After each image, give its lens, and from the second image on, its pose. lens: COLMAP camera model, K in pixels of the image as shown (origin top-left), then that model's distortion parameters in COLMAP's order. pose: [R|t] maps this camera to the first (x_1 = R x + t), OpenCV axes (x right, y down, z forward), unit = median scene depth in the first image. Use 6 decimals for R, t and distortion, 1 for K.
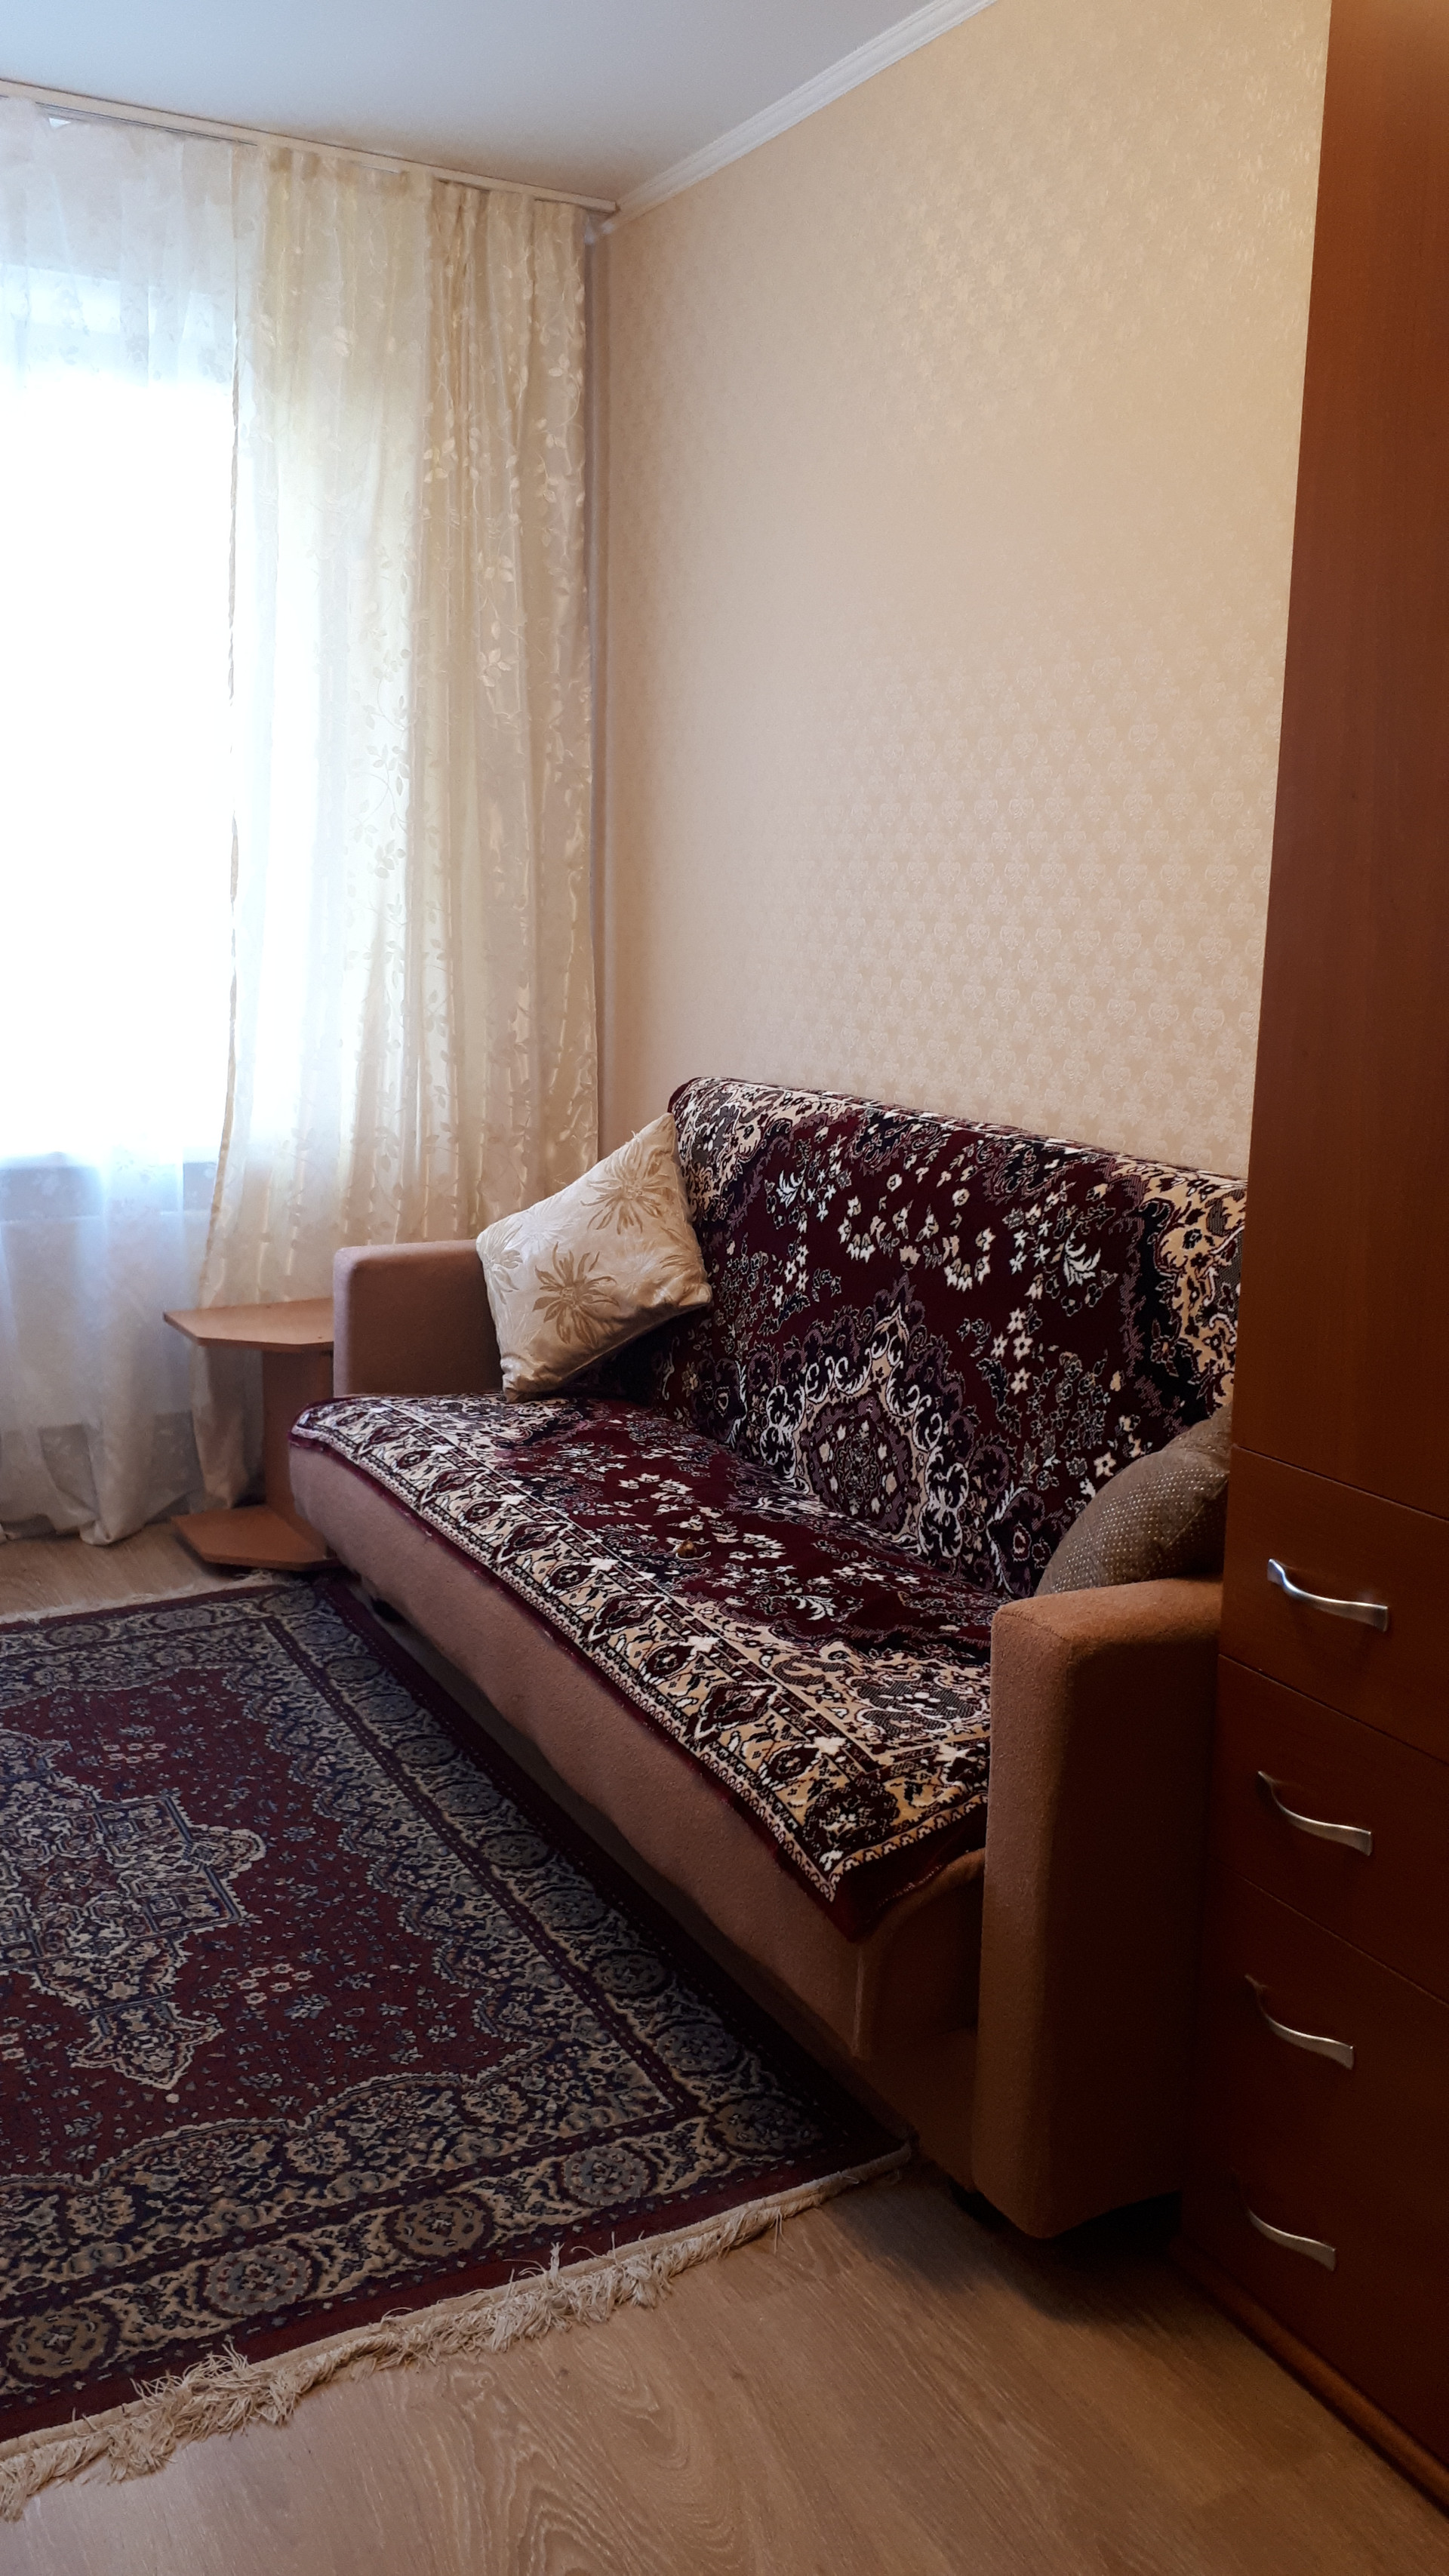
lens RADIAL K [[2022.9, 0, 724.5], [0, 2022.9, 1288.0], [0, 0, 1]] dist [0.209808, -0.590051]
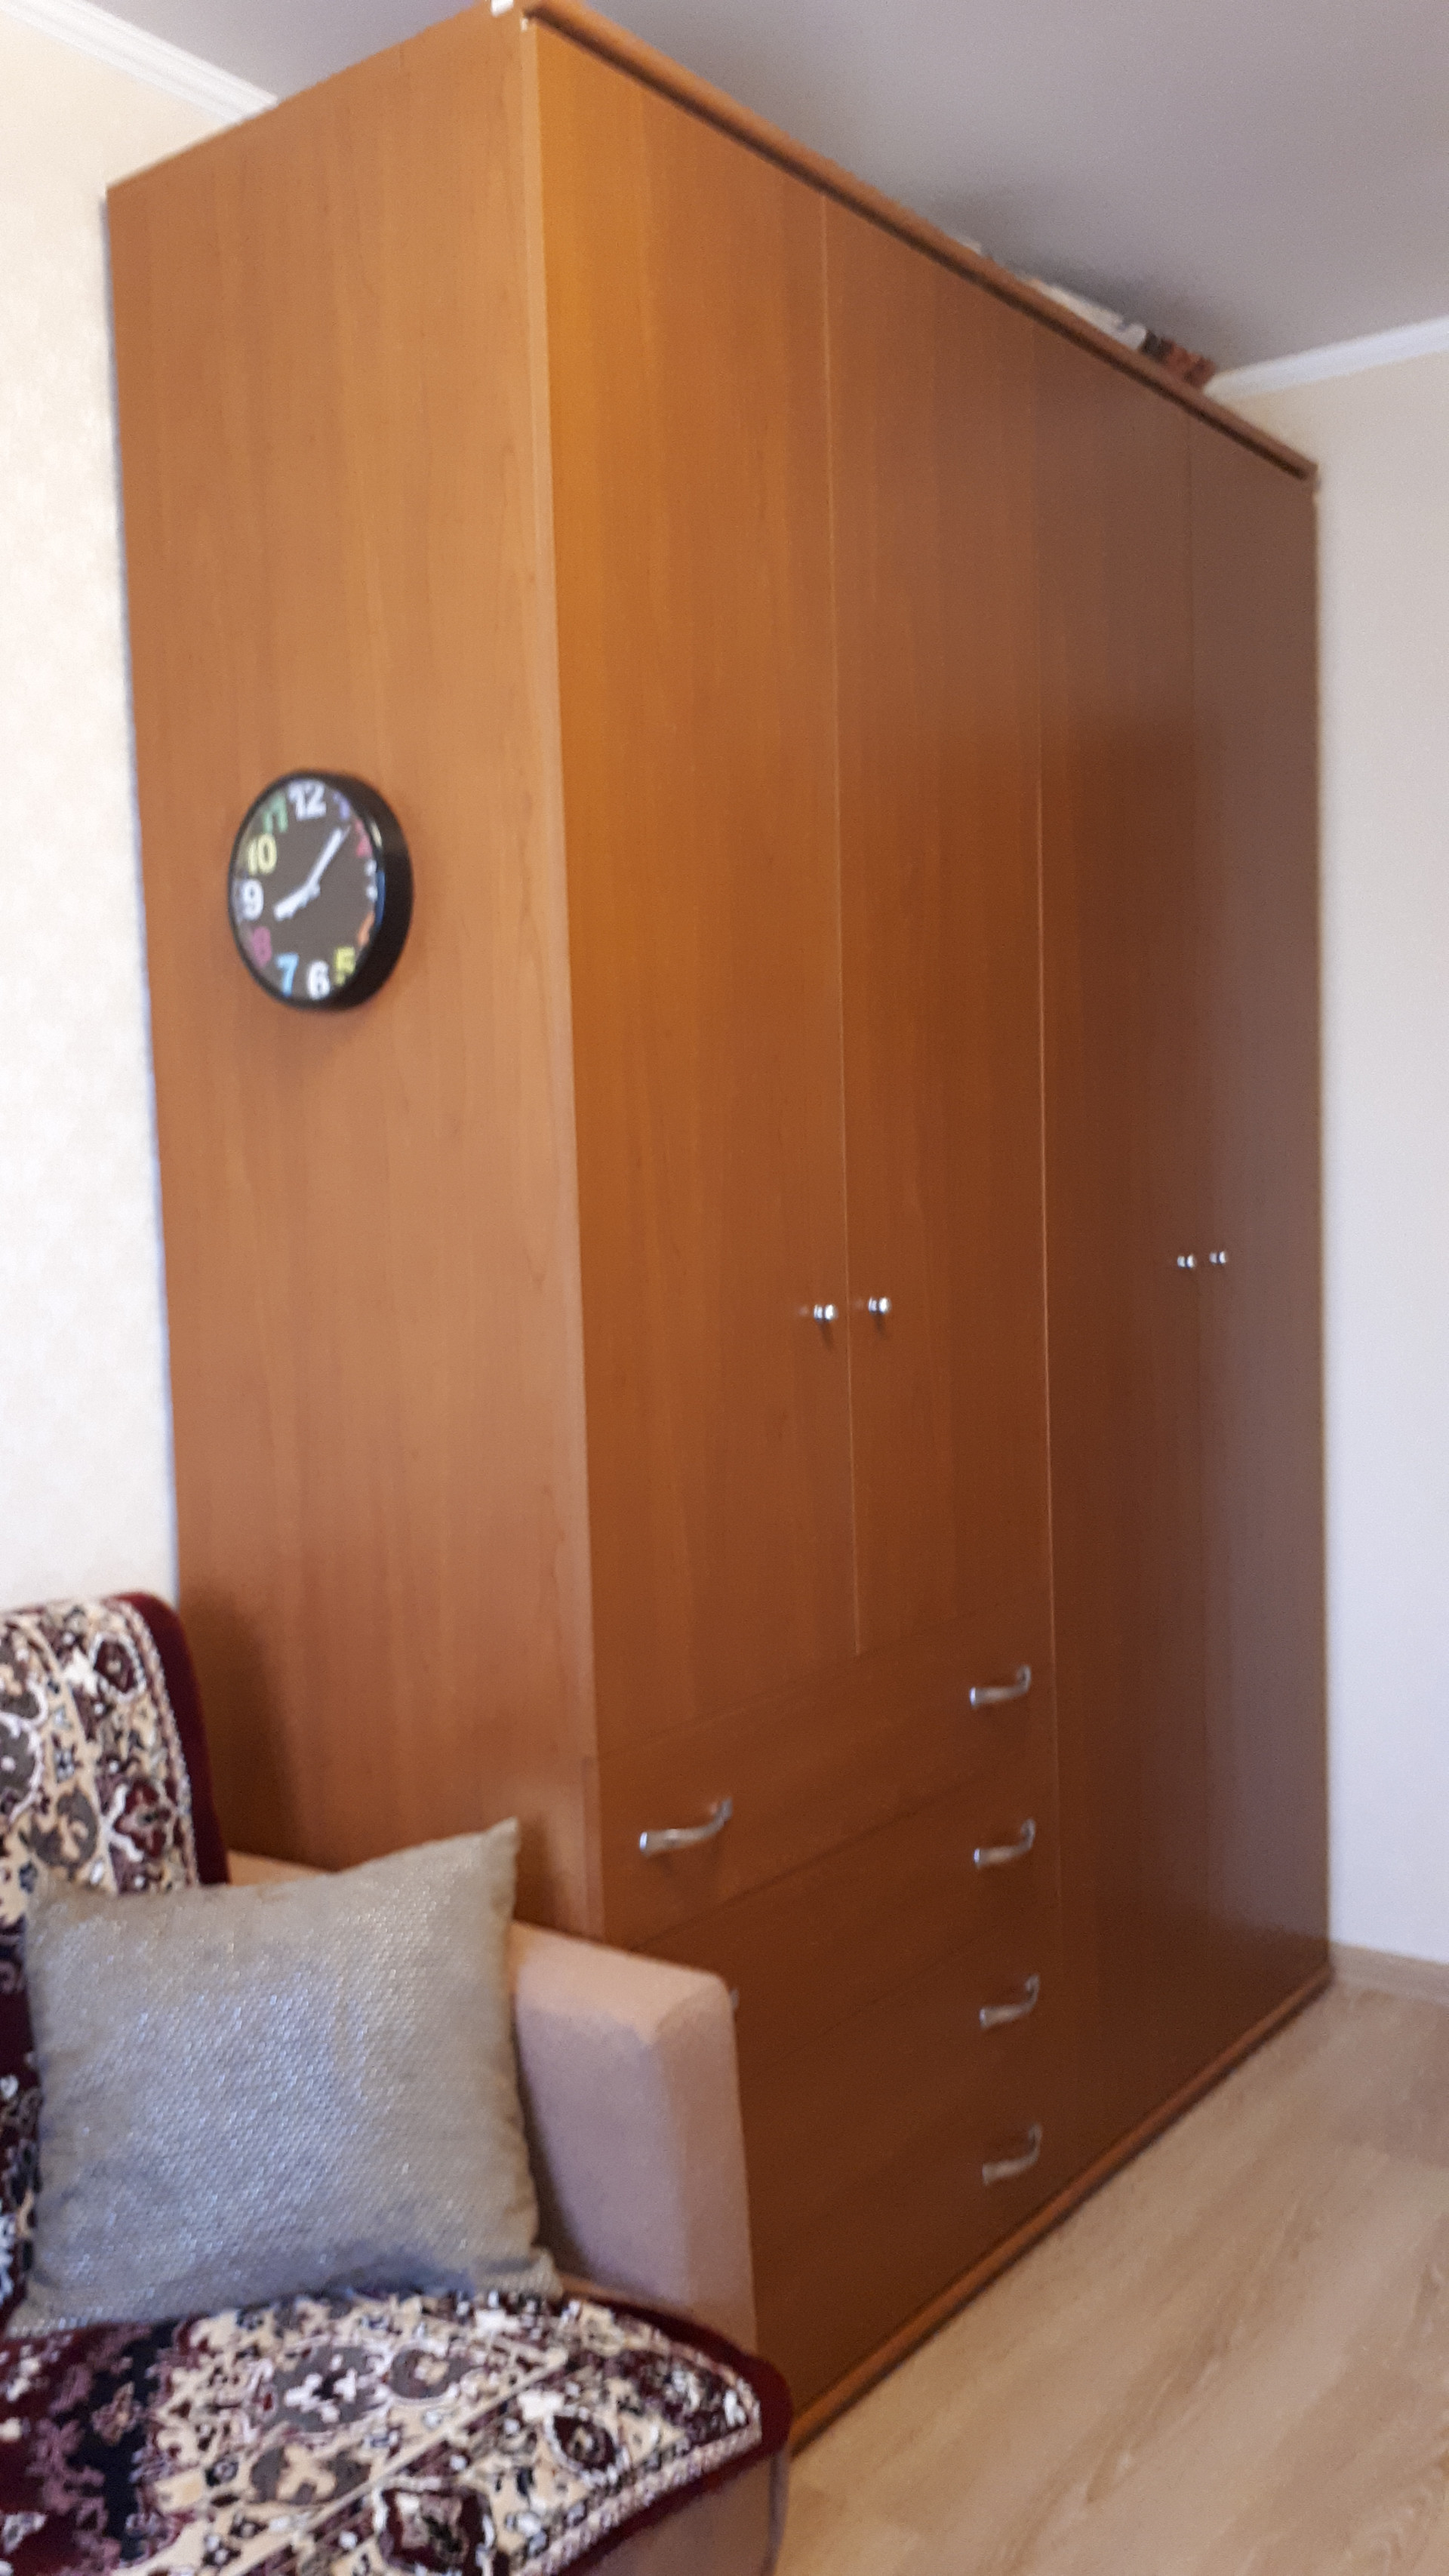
lens RADIAL K [[2044.5, 0, 722.2], [0, 2044.5, 1381.0], [0, 0, 1]] dist [-0.000747, -0.000895]
pose [[-0.420730, -0.096395, 0.902050, -0.440934], [0.194731, 0.961565, 0.193580, -0.188927], [-0.886040, 0.257102, -0.385788, 0.830598]]
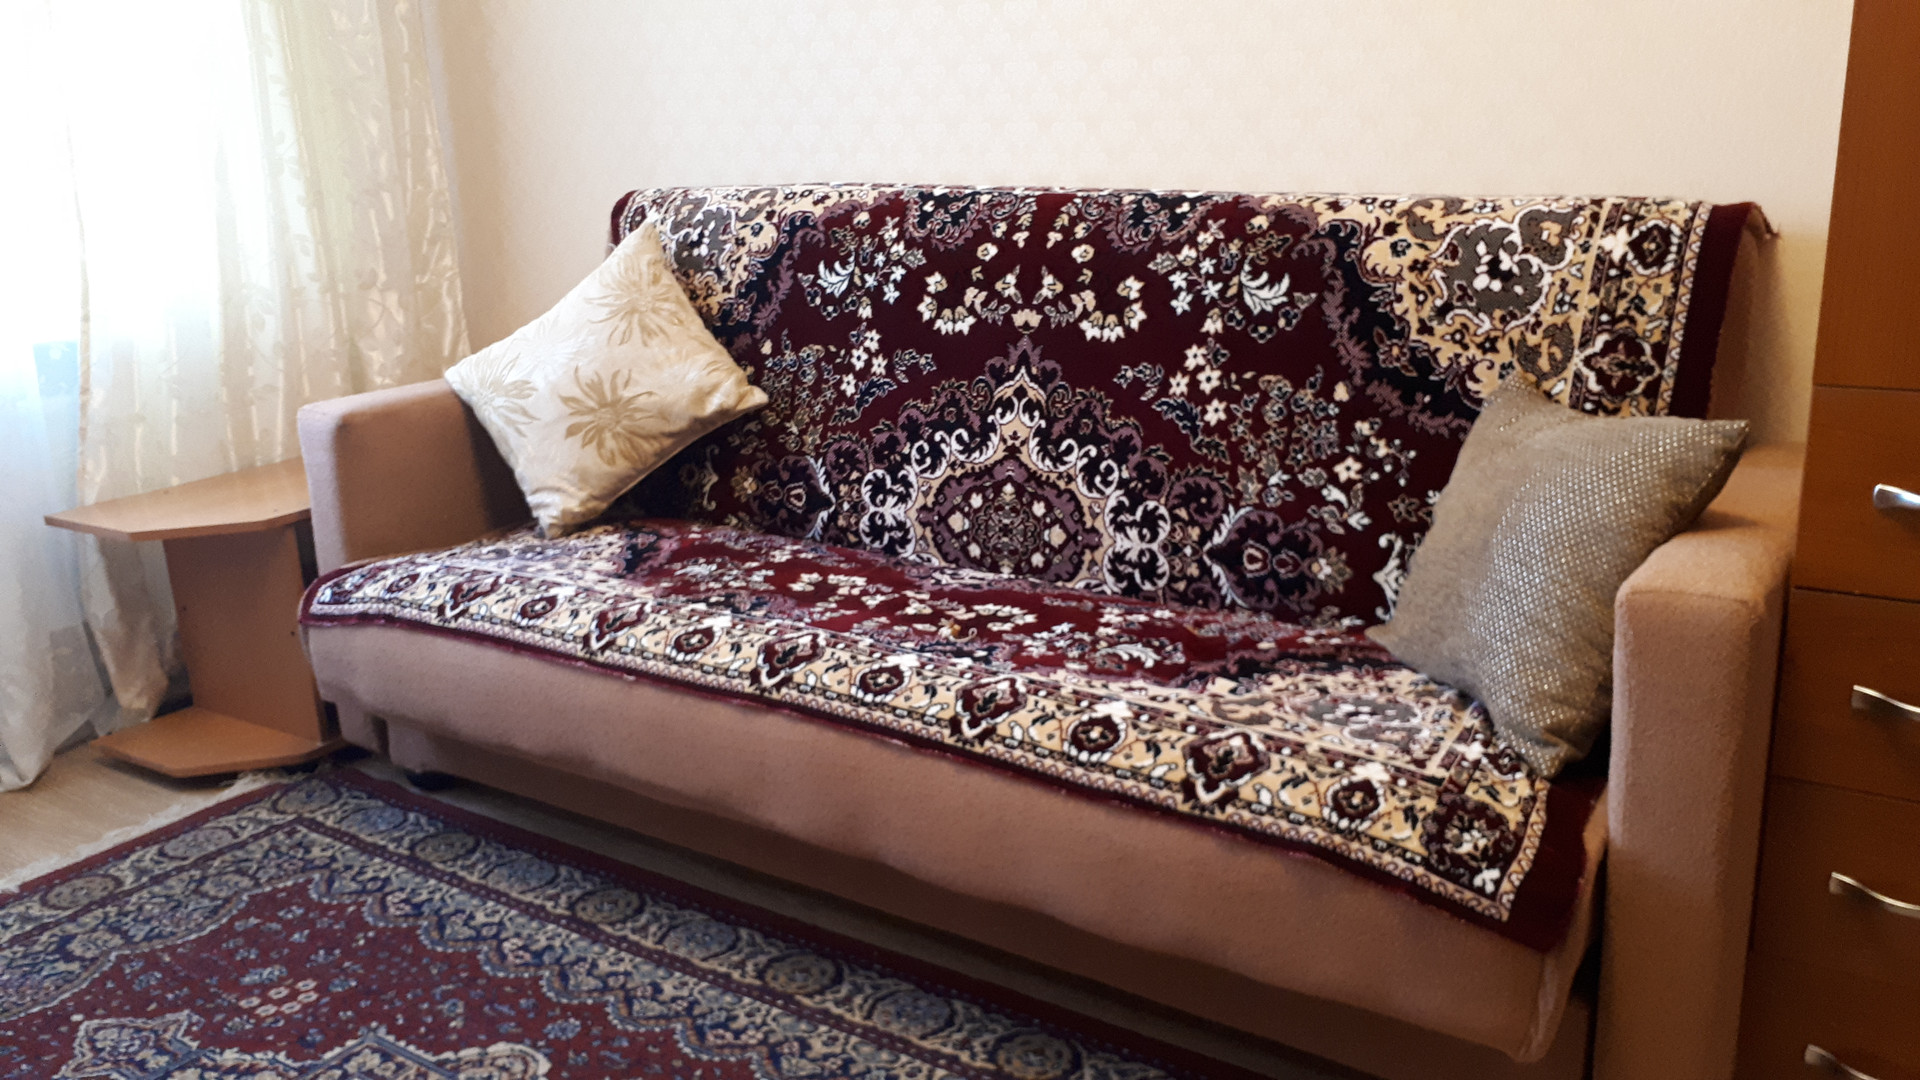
lens RADIAL K [[1507.8, 0, 967.5], [0, 1507.8, 555.7], [0, 0, 1]] dist [0.209808, -0.590051]
pose [[0.873479, -0.178681, 0.452888, -0.315826], [0.138398, 0.982970, 0.120892, 0.005294], [-0.466776, -0.042918, 0.883333, 0.330711]]
